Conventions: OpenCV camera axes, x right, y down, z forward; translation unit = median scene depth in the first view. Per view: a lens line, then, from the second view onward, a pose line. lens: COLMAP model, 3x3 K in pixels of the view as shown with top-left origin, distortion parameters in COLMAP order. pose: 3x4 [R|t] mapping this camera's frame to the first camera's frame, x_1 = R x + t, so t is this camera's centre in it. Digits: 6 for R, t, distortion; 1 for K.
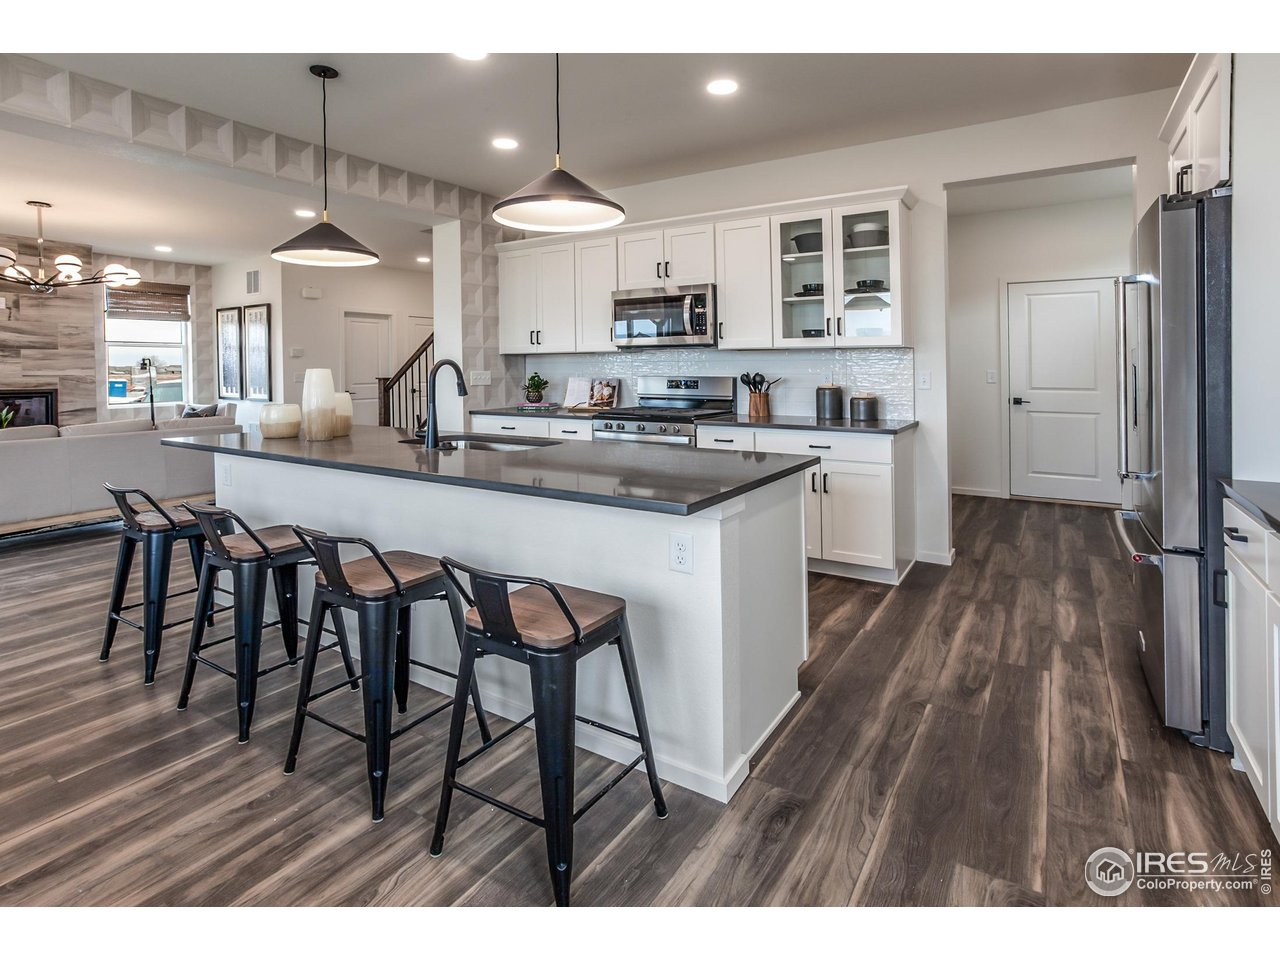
lens RADIAL K [[631.6, 0, 670.1], [0, 631.6, 374.5], [0, 0, 1]] dist [-0.018647, 0.007718]
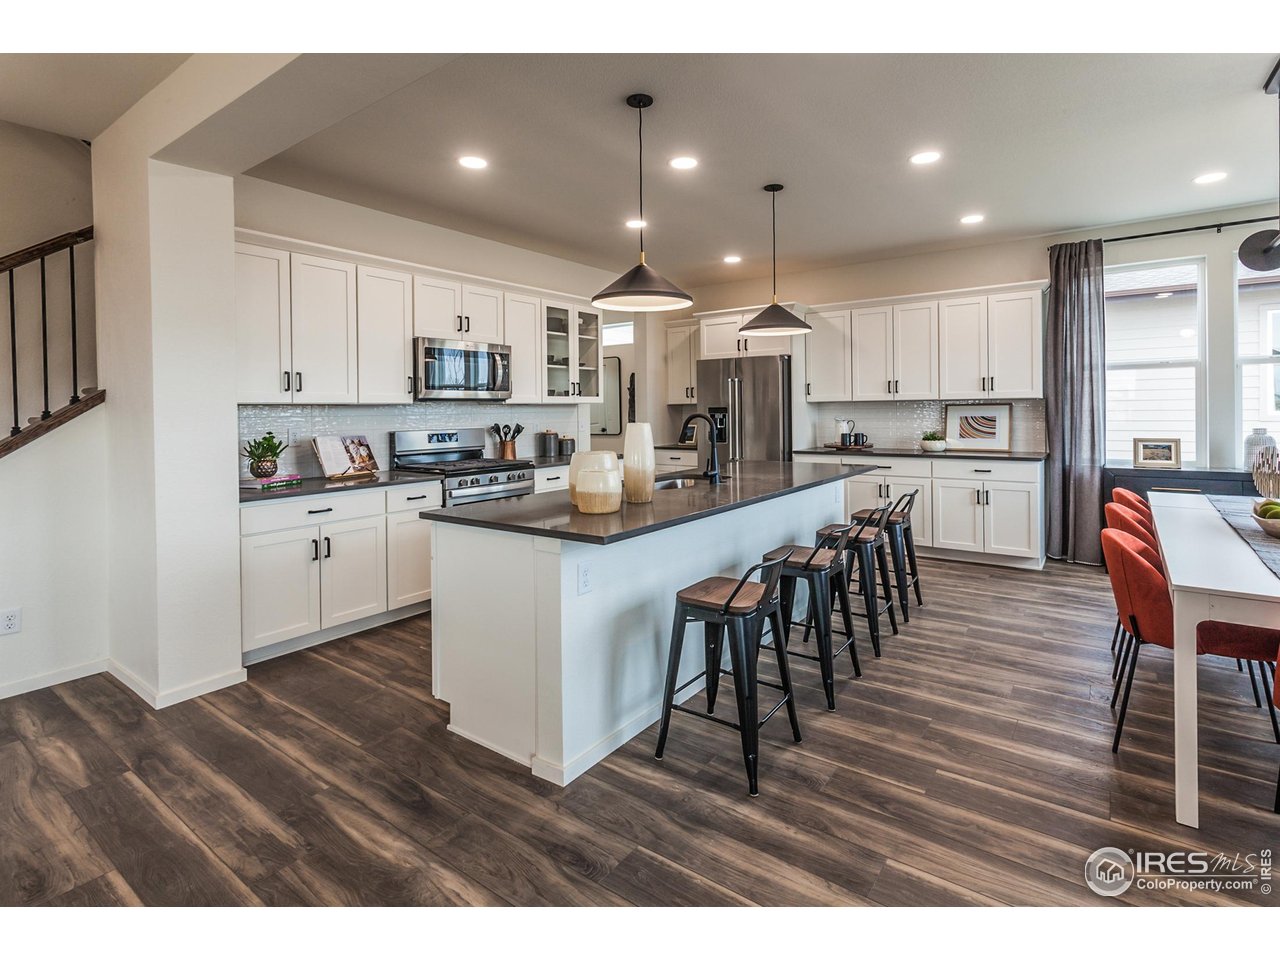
lens RADIAL K [[631.6, 0, 643.4], [0, 631.6, 391.6], [0, 0, 1]] dist [-0.018647, 0.007718]
pose [[0.075773, 0.027028, 0.996759, -1.042362], [0.025085, 0.999265, -0.029002, -0.021586], [-0.996810, 0.027202, 0.075039, 0.664787]]
